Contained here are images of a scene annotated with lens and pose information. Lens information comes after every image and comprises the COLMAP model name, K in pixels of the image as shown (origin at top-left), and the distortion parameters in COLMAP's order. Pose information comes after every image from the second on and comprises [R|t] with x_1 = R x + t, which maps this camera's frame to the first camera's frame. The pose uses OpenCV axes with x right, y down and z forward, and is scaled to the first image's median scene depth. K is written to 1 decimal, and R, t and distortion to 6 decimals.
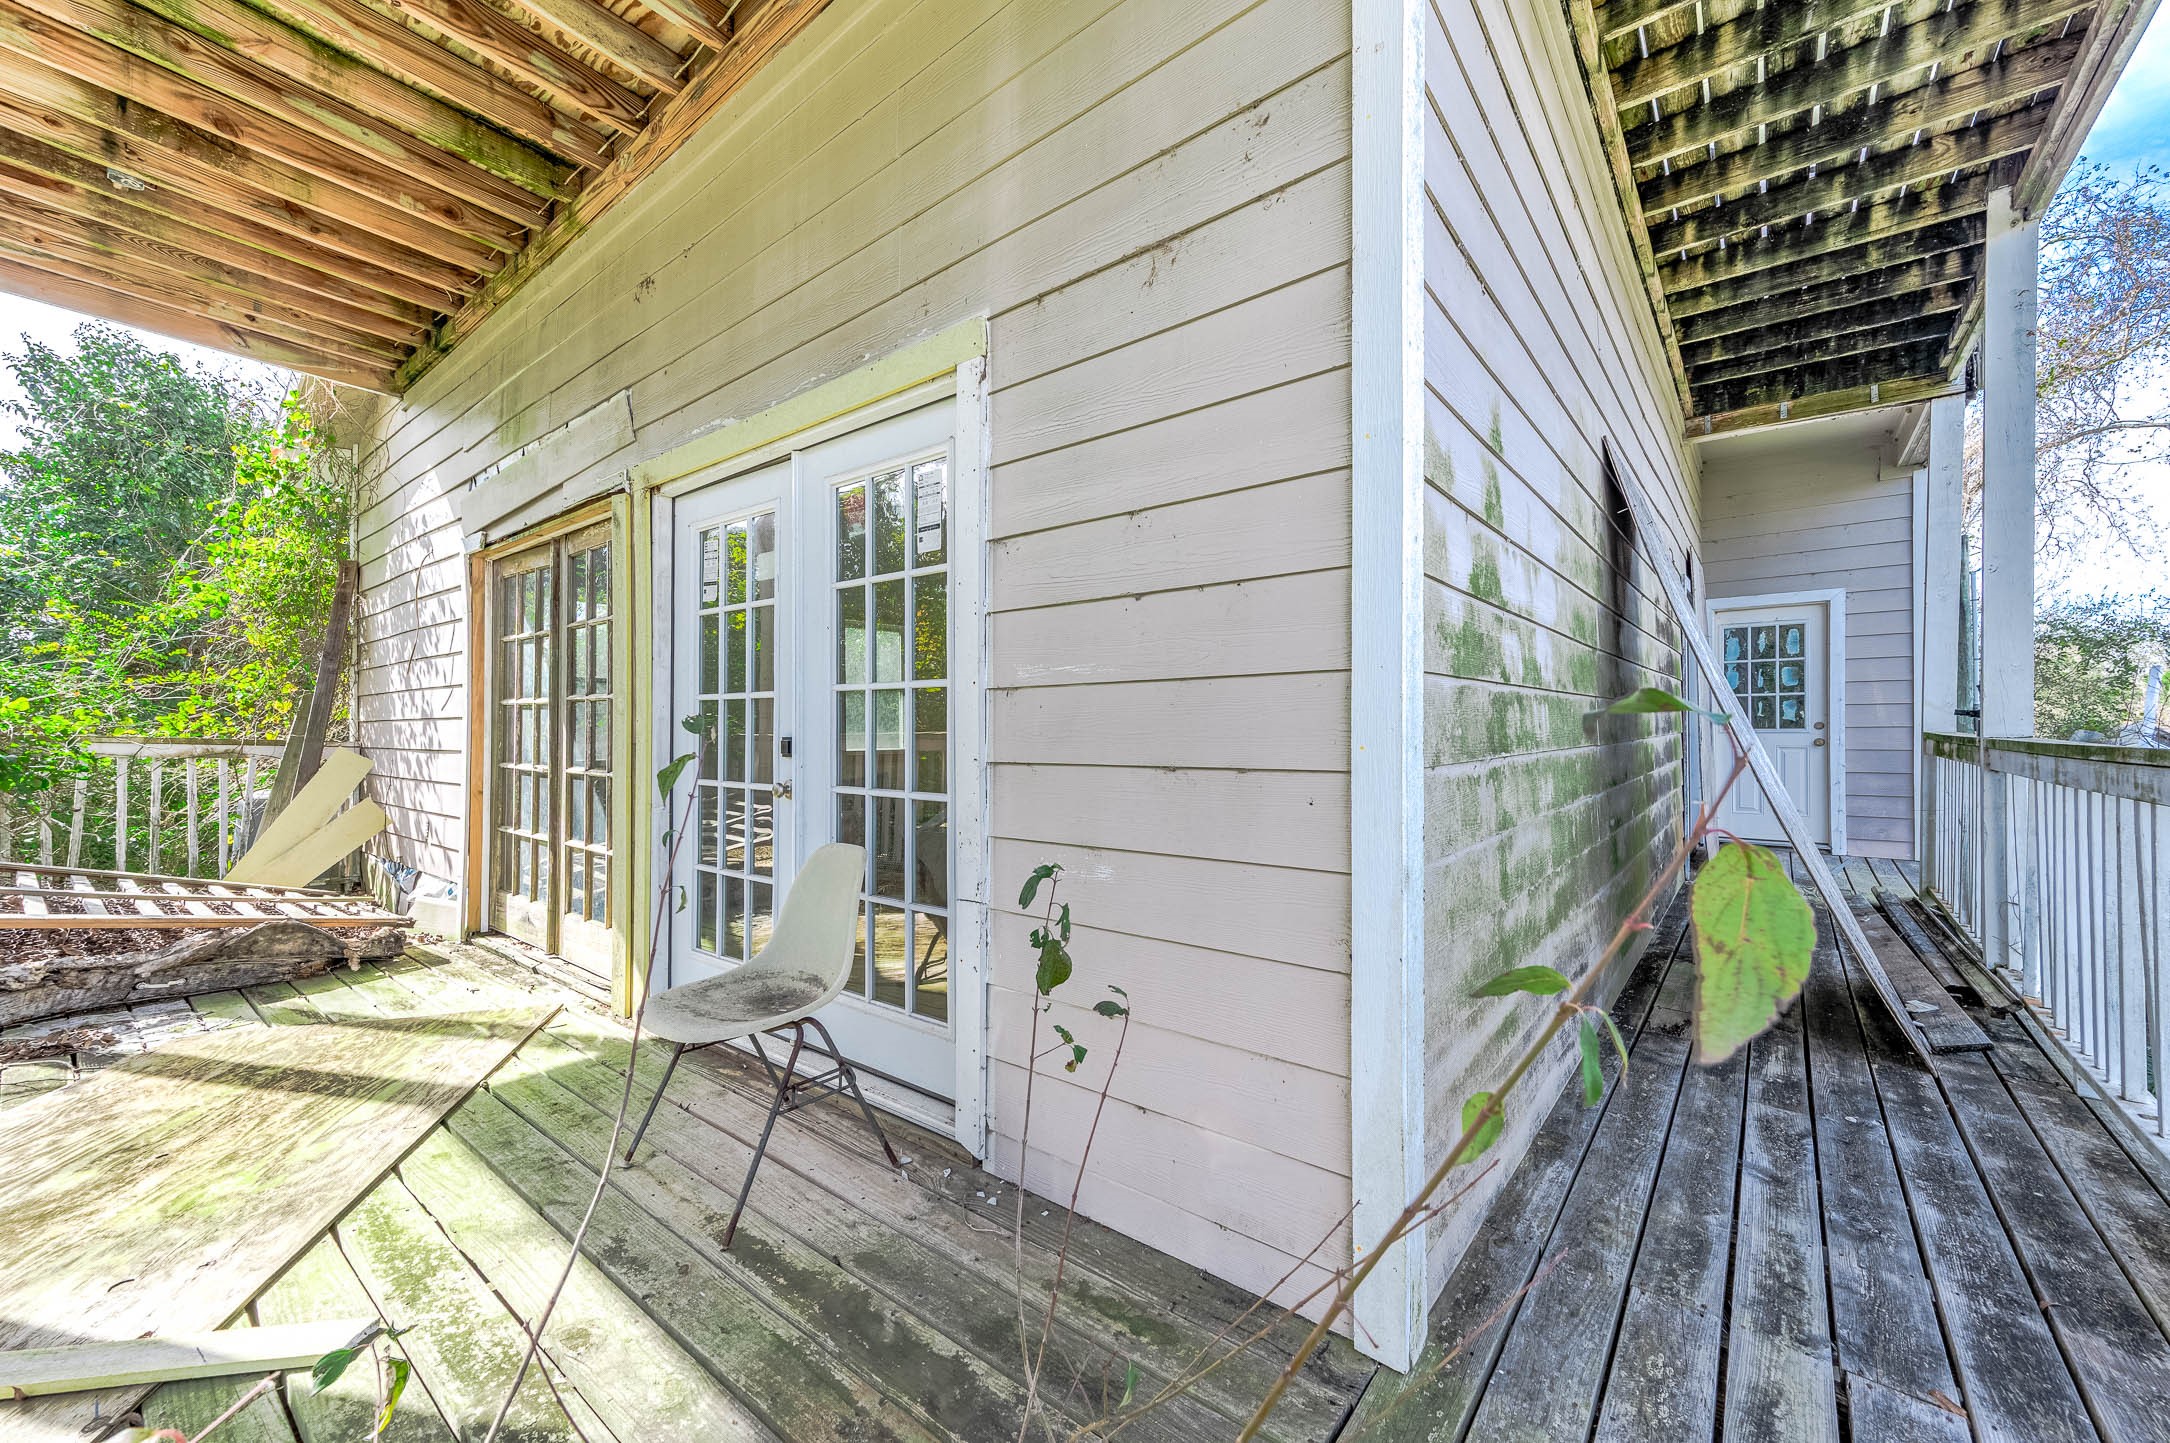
lens RADIAL K [[861.1, 0, 1080.0], [0, 861.1, 731.4], [0, 0, 1]] dist [0.028094, 0.000729]
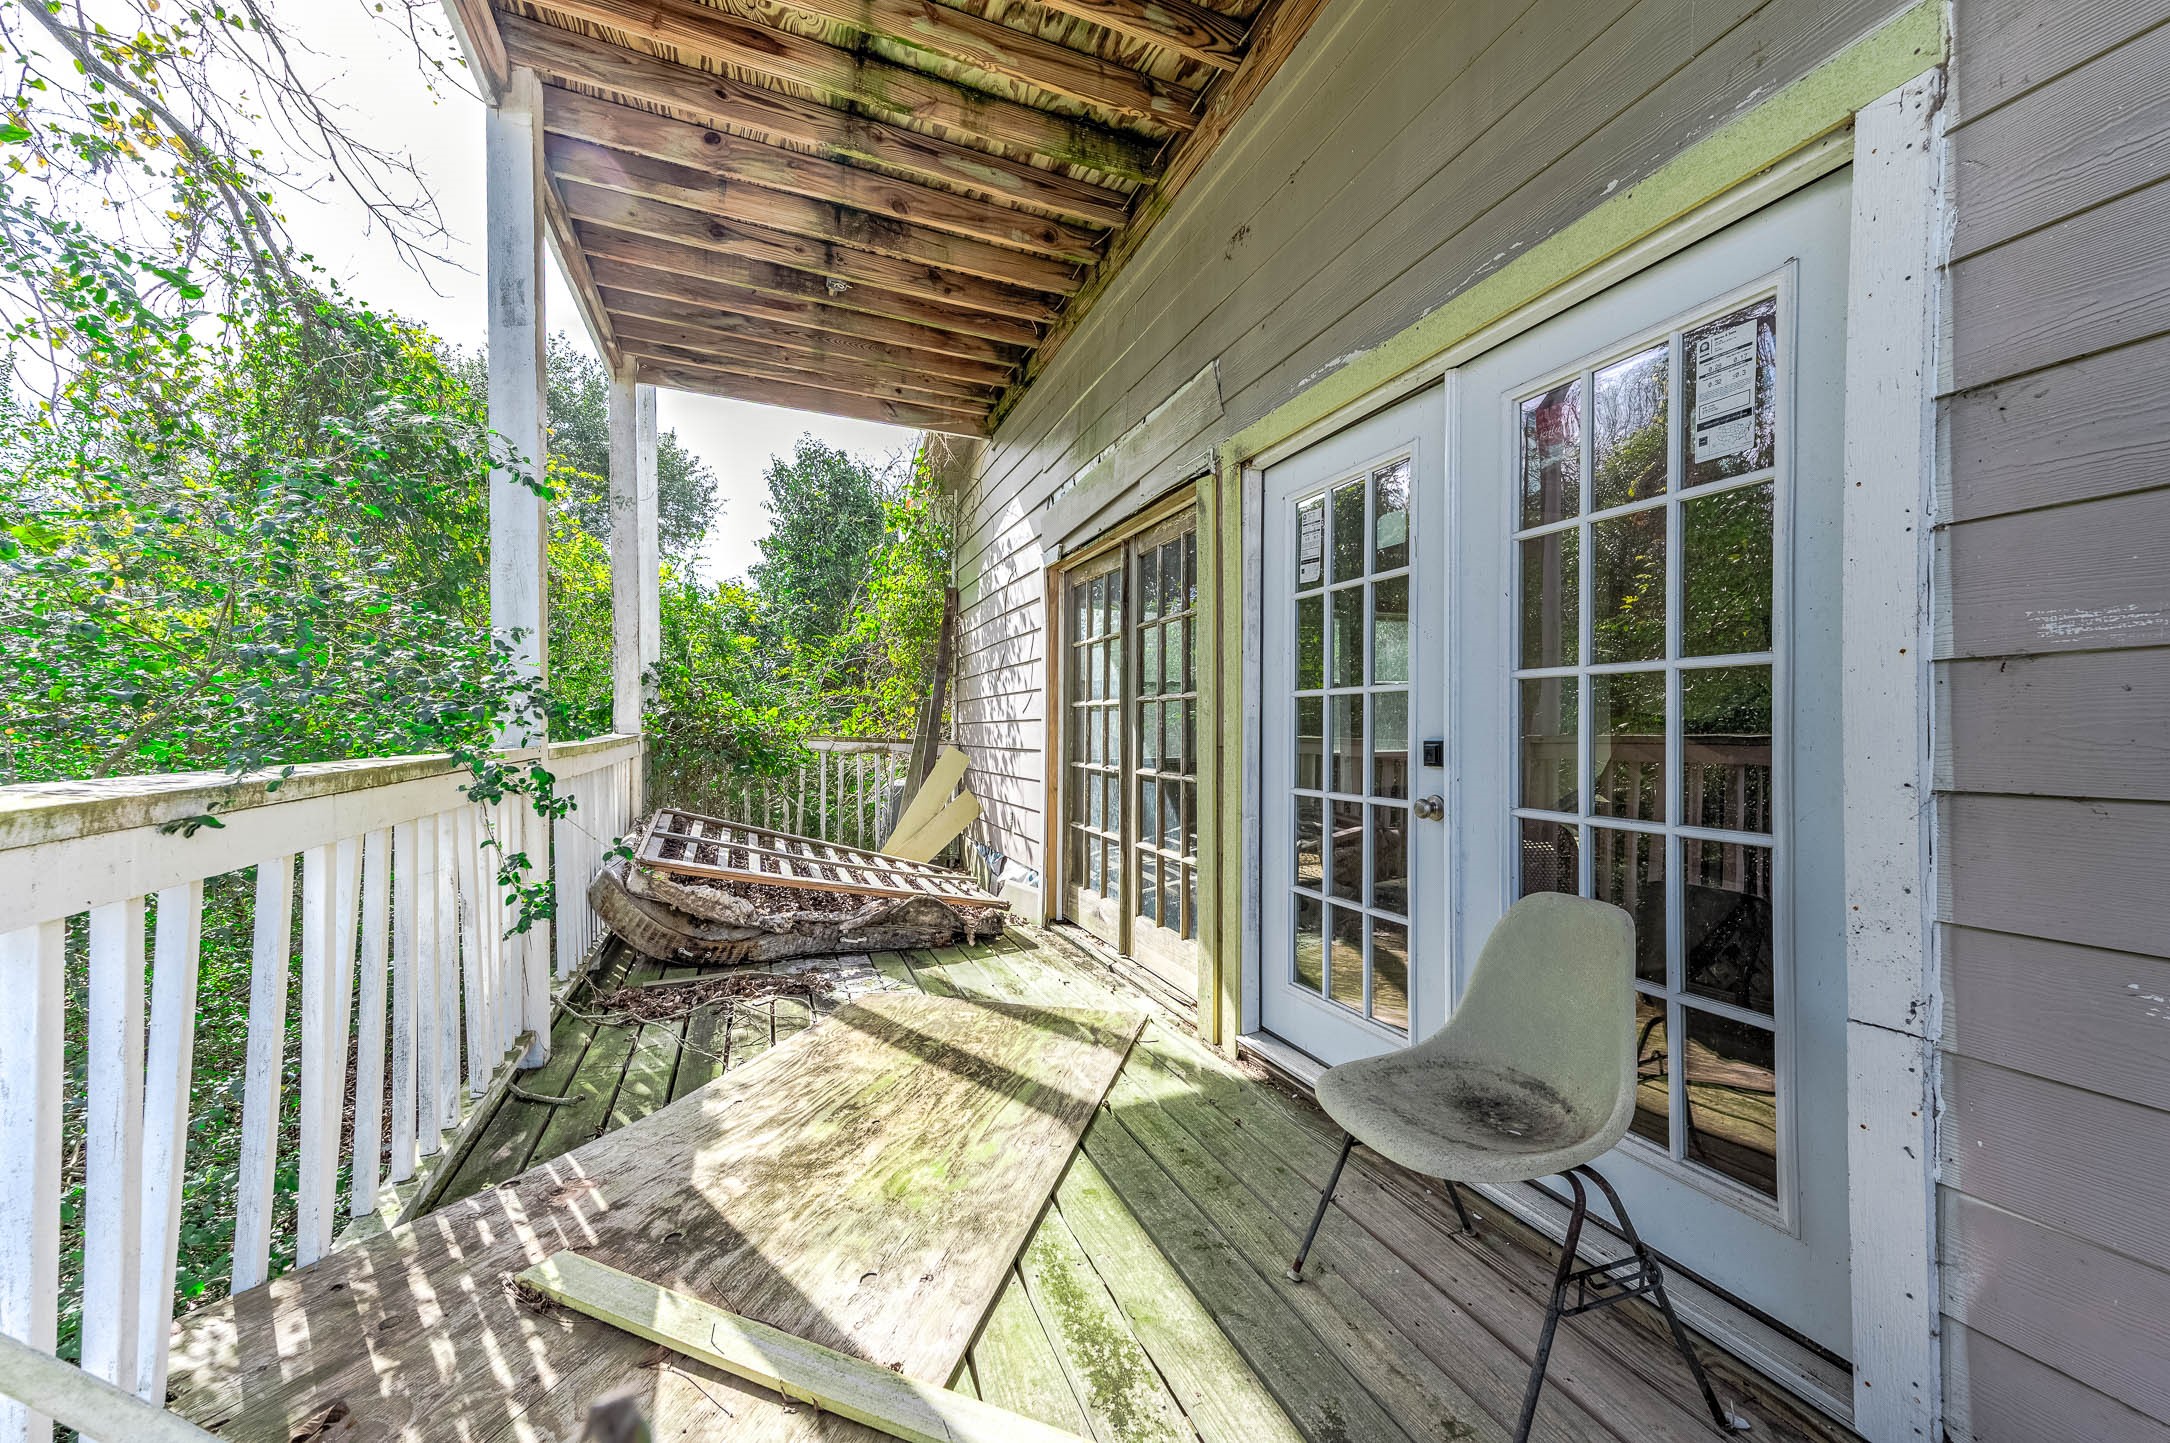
lens RADIAL K [[861.1, 0, 1080.0], [0, 861.1, 731.4], [0, 0, 1]] dist [0.028094, 0.000729]
pose [[0.868241, -0.001321, -0.496142, -0.173026], [0.002570, 0.999995, 0.001835, -0.003500], [0.496137, -0.002868, 0.868240, 0.123860]]
